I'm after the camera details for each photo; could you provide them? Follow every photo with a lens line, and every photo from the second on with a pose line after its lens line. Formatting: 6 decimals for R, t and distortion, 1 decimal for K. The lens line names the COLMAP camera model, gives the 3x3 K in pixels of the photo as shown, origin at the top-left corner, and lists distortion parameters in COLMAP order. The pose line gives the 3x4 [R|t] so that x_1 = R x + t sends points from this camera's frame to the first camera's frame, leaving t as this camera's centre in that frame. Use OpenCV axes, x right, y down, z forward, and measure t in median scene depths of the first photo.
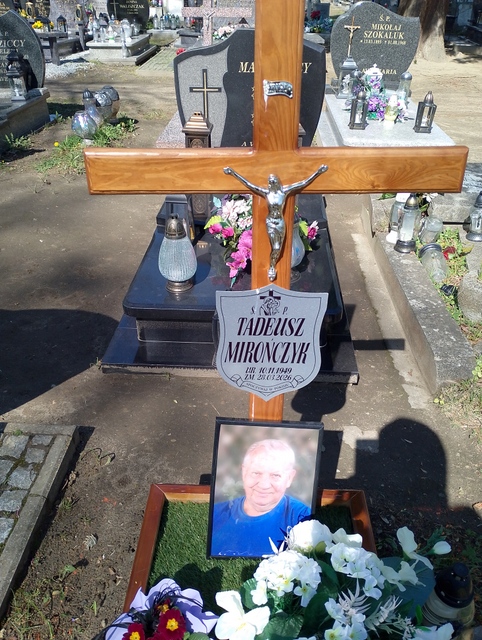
lens RADIAL K [[534.8, 0, 244.0], [0, 534.8, 323.4], [0, 0, 1]] dist [0.067624, -0.084251]
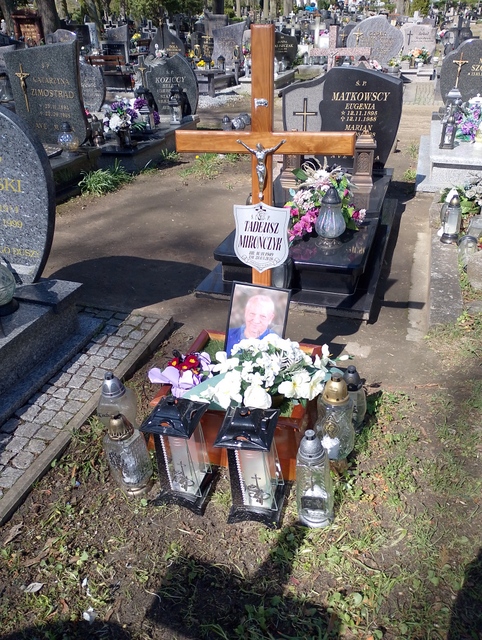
lens RADIAL K [[534.8, 0, 244.0], [0, 534.8, 323.4], [0, 0, 1]] dist [0.067624, -0.084251]
pose [[0.965333, 0.098435, -0.241748, 0.154035], [-0.110171, 0.993279, -0.035484, 0.133836], [0.236630, 0.060888, 0.969690, -0.268100]]
